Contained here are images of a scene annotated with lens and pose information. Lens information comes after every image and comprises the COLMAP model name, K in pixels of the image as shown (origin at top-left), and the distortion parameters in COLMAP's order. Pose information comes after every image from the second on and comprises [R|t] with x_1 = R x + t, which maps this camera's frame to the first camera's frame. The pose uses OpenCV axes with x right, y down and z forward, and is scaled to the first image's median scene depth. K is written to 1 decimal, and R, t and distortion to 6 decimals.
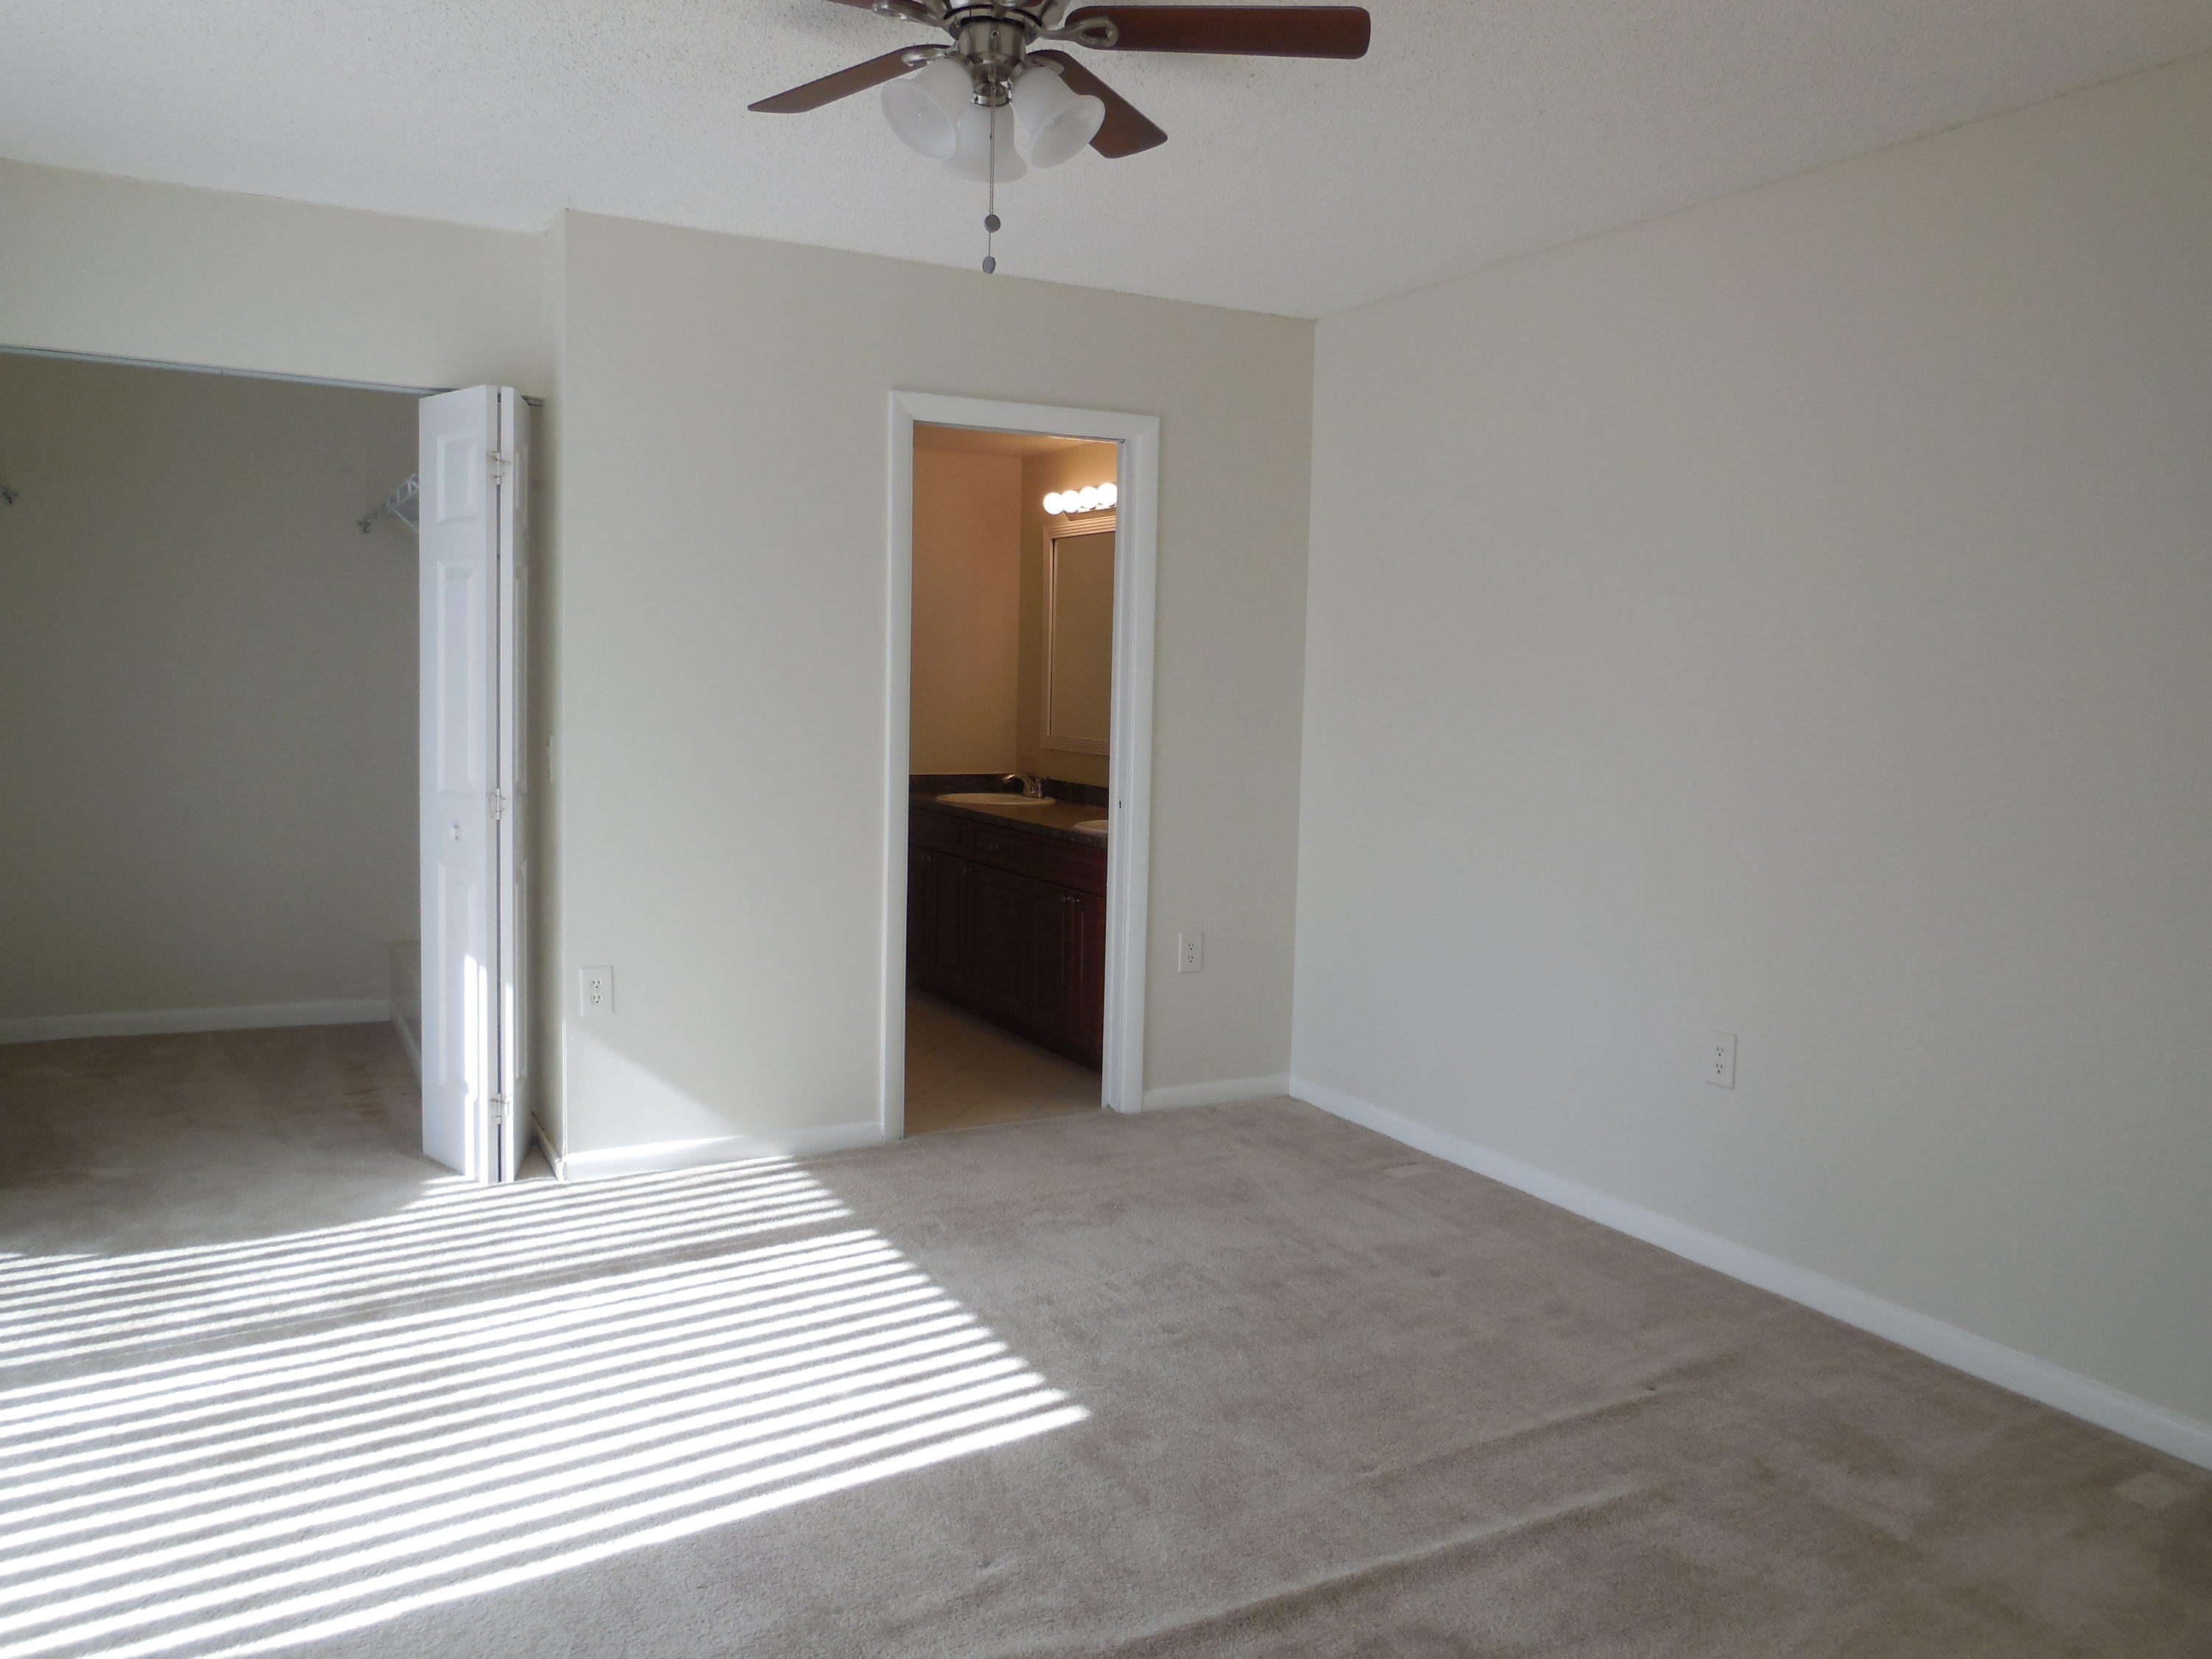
lens RADIAL K [[1666.0, 0, 1095.9], [0, 1666.0, 849.4], [0, 0, 1]] dist [-0.010994, -0.003901]
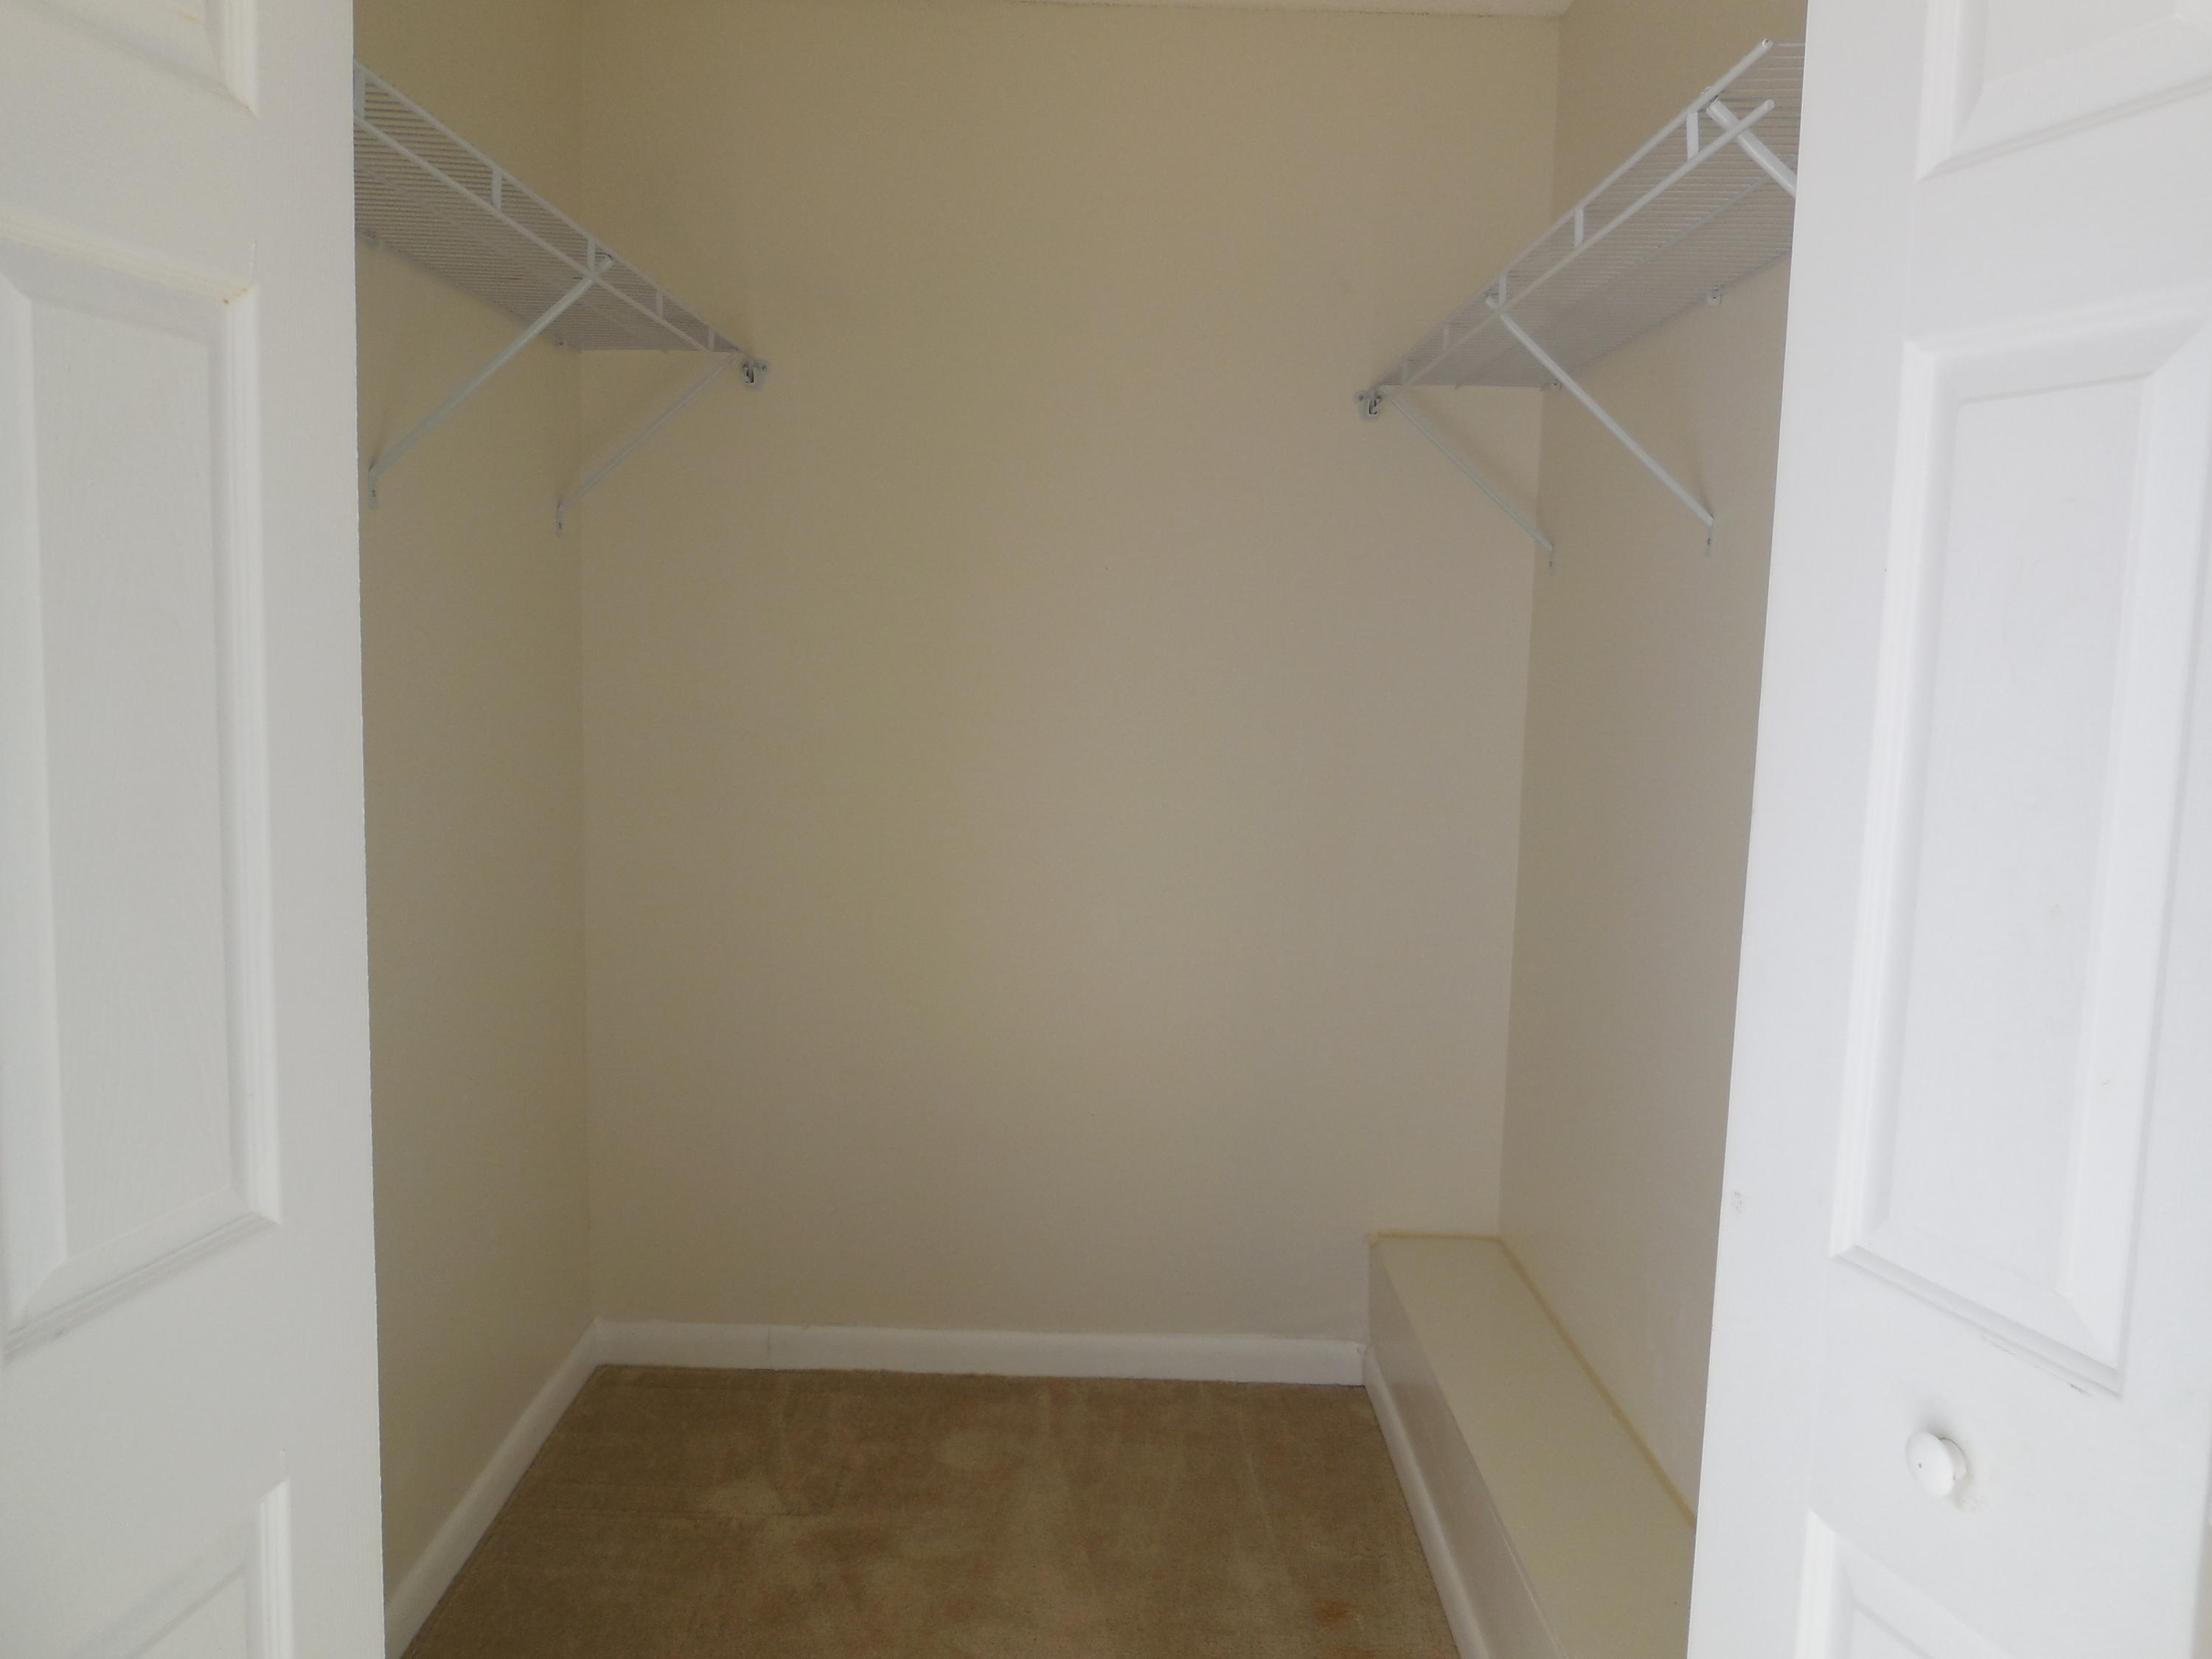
lens RADIAL K [[1666.0, 0, 1095.9], [0, 1666.0, 849.4], [0, 0, 1]] dist [-0.010994, -0.003901]
pose [[0.880147, 0.046773, -0.472391, -0.293095], [-0.046236, 0.998849, 0.012754, -0.070529], [0.472444, 0.010616, 0.881297, 0.569443]]
